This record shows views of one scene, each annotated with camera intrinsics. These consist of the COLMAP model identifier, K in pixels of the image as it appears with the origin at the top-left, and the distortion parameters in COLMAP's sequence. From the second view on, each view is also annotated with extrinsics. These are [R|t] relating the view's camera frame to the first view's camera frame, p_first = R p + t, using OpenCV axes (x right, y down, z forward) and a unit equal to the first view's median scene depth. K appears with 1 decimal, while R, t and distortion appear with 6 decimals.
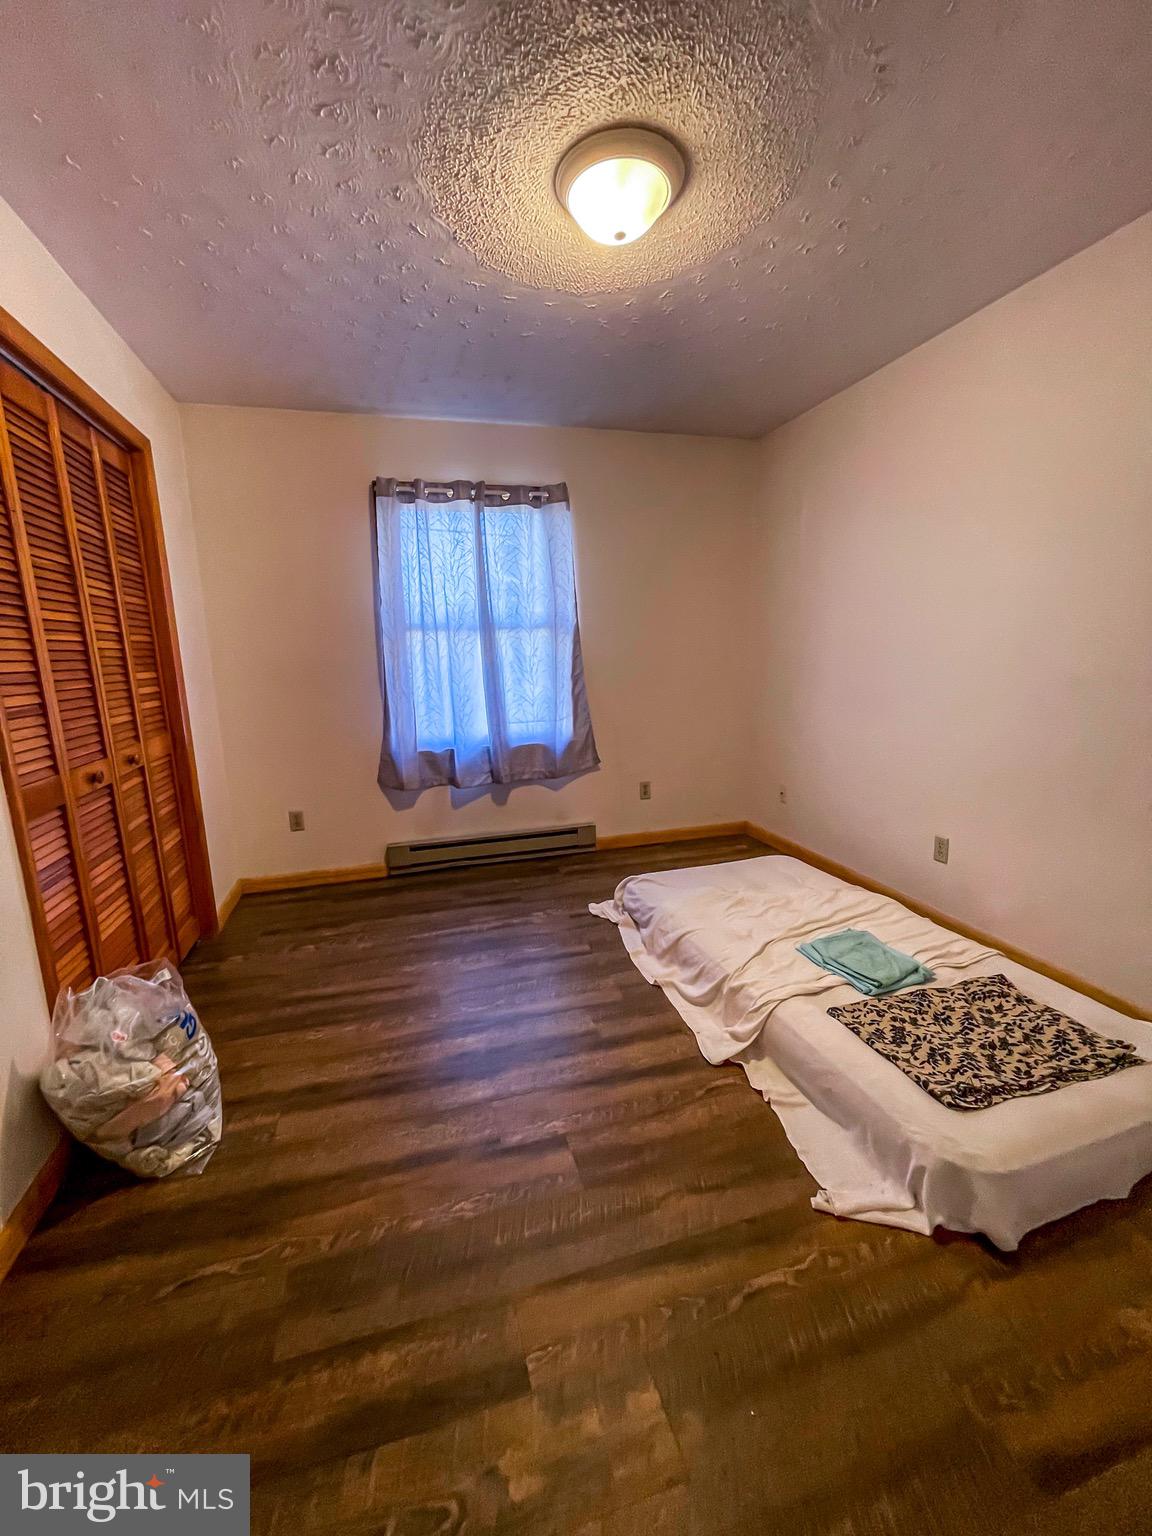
lens RADIAL K [[619.1, 0, 573.4], [0, 619.1, 767.5], [0, 0, 1]] dist [0.000925, 0.000240]
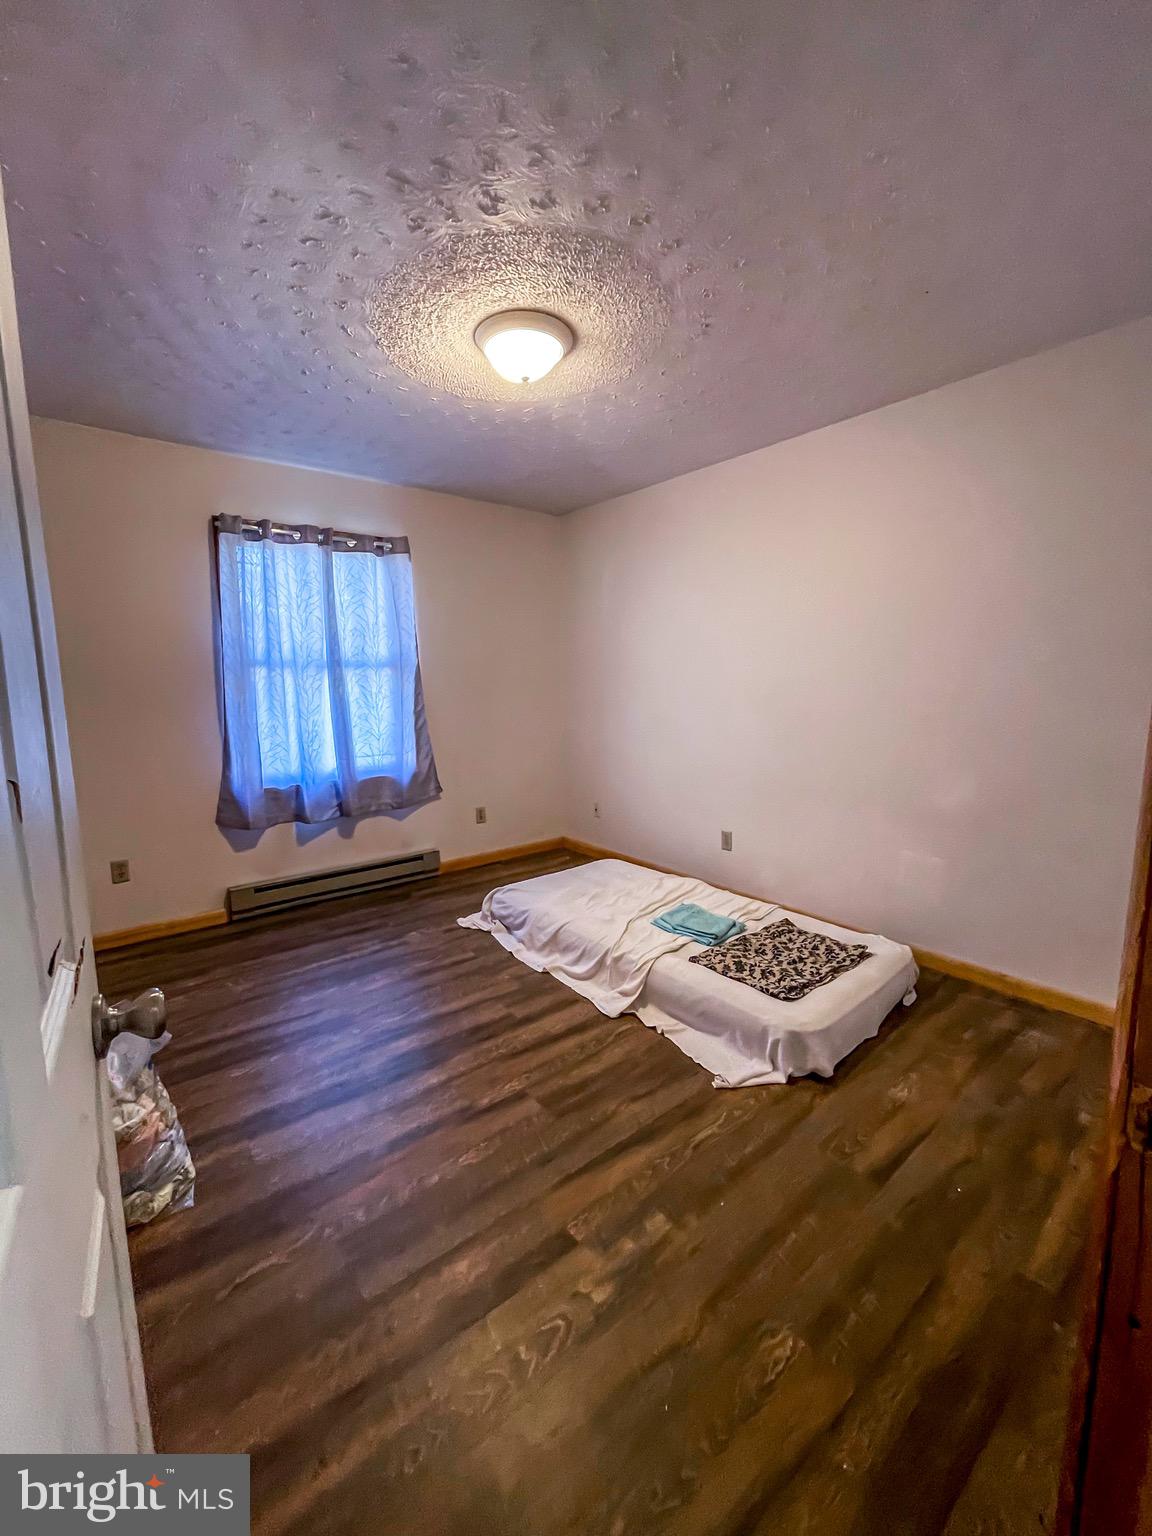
lens RADIAL K [[619.1, 0, 568.8], [0, 619.1, 767.8], [0, 0, 1]] dist [0.000925, 0.000240]
pose [[0.924581, -0.036210, 0.379262, -0.282754], [0.055920, 0.997590, -0.041079, 0.013672], [-0.376860, 0.059189, 0.924377, -0.148940]]
